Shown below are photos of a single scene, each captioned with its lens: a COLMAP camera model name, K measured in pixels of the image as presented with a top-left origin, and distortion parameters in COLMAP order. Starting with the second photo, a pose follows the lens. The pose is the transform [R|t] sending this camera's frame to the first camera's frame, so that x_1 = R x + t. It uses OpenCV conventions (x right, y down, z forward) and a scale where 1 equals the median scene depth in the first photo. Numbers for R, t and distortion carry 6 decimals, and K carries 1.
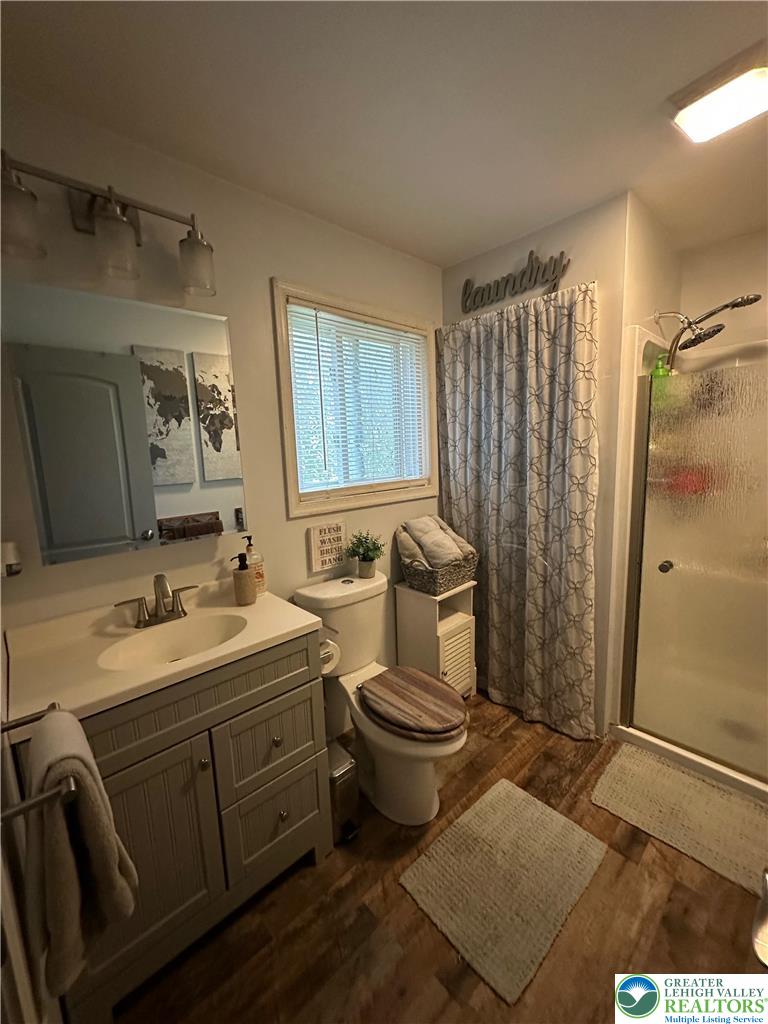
lens RADIAL K [[409.8, 0, 383.3], [0, 409.8, 507.8], [0, 0, 1]] dist [-0.001152, 0.000276]
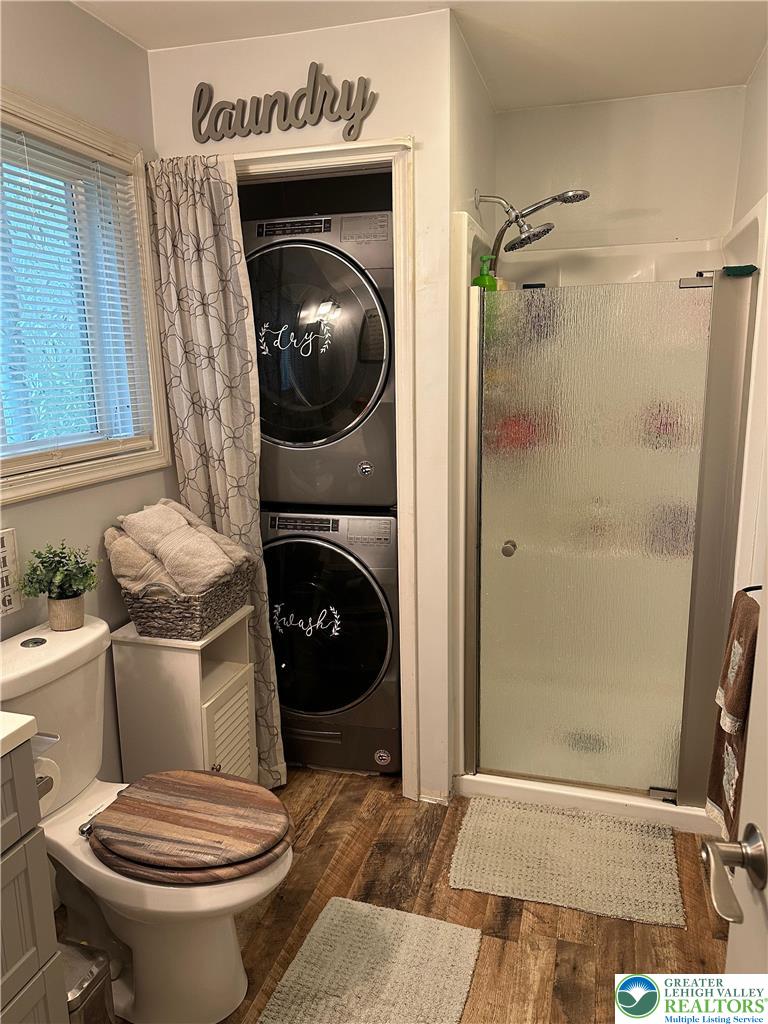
lens RADIAL K [[724.8, 0, 385.6], [0, 724.8, 513.0], [0, 0, 1]] dist [0.011091, -0.014548]
pose [[0.859178, -0.079221, 0.505507, -0.161677], [0.054857, 0.996509, 0.062932, -0.016179], [-0.508728, -0.026339, 0.860524, -0.013668]]
